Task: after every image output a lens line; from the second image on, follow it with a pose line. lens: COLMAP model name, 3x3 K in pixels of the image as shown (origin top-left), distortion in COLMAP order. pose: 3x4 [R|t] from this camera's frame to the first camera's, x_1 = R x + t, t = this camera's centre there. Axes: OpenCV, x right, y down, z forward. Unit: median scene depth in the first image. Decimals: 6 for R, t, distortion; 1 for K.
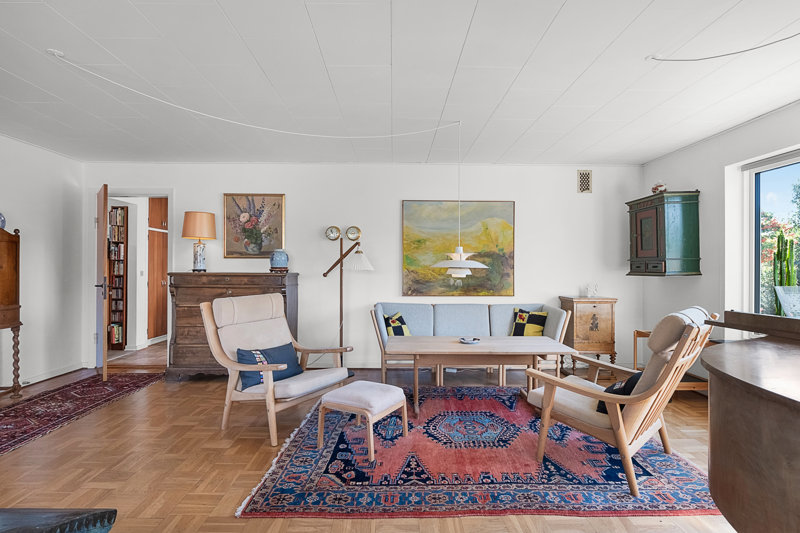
lens RADIAL K [[421.2, 0, 400.3], [0, 421.2, 264.7], [0, 0, 1]] dist [-0.024459, -0.000228]
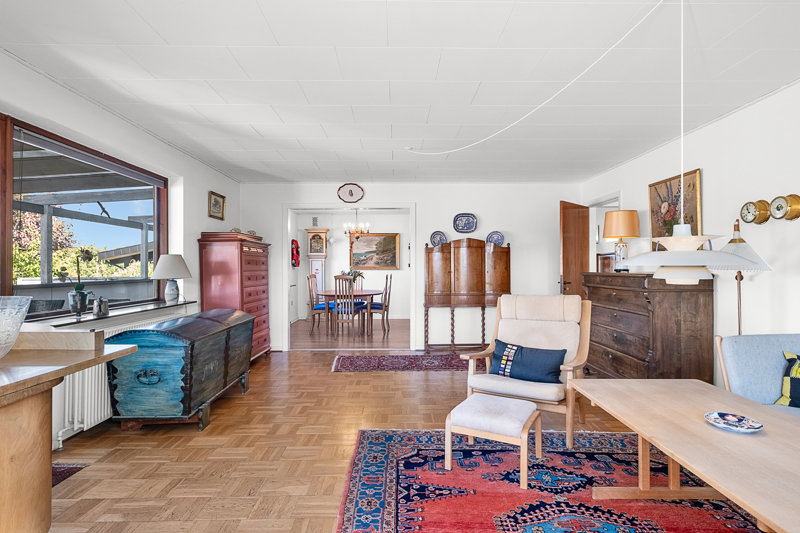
lens RADIAL K [[410.3, 0, 399.4], [0, 410.3, 265.0], [0, 0, 1]] dist [-0.016182, -0.000624]
pose [[-0.012427, -0.013427, -0.999833, 0.819911], [0.009352, 0.999865, -0.013543, 0.015384], [0.999879, -0.009518, -0.012300, 0.857347]]
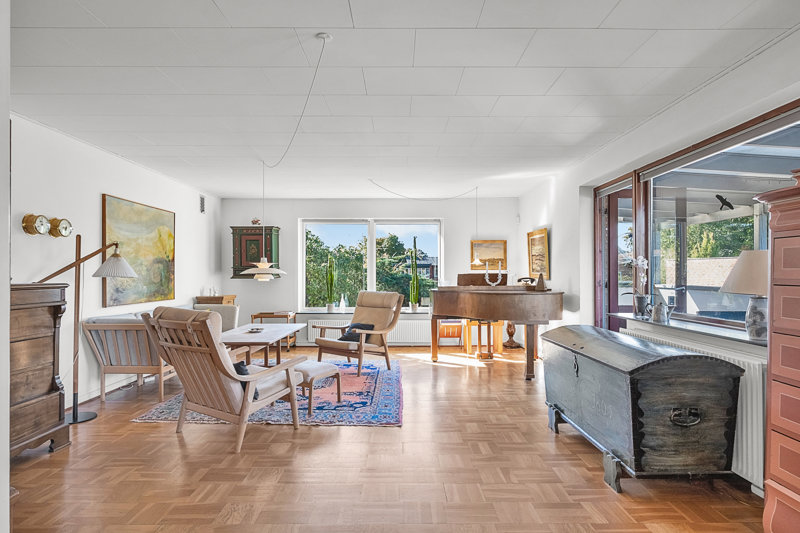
lens RADIAL K [[421.2, 0, 403.8], [0, 421.2, 269.6], [0, 0, 1]] dist [-0.024459, -0.000228]
pose [[0.008971, 0.008312, 0.999925, -1.498282], [-0.006452, 0.999945, -0.008254, 0.003373], [-0.999939, -0.006377, 0.009025, 0.718760]]
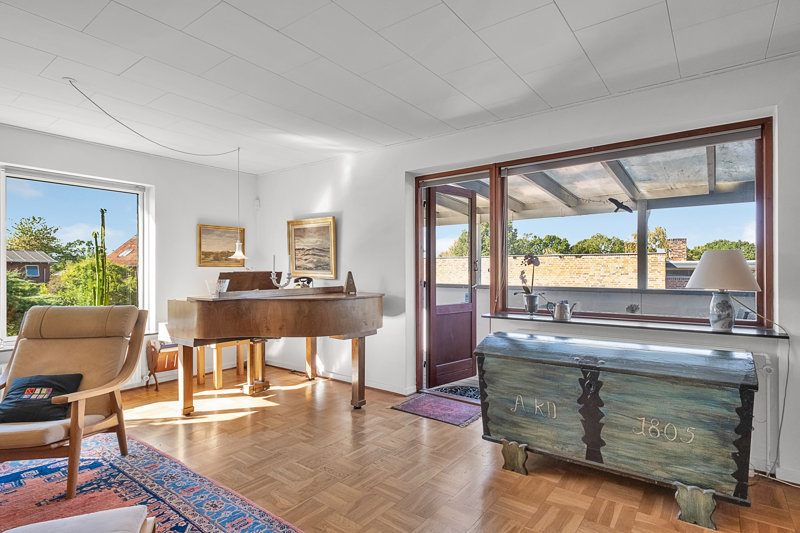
lens RADIAL K [[410.3, 0, 401.0], [0, 410.3, 268.9], [0, 0, 1]] dist [-0.016182, -0.000624]
pose [[-0.787303, 0.005696, 0.616541, -0.665043], [-0.005380, 0.999856, -0.016107, 0.015089], [-0.616543, -0.015998, -0.787158, 1.172641]]
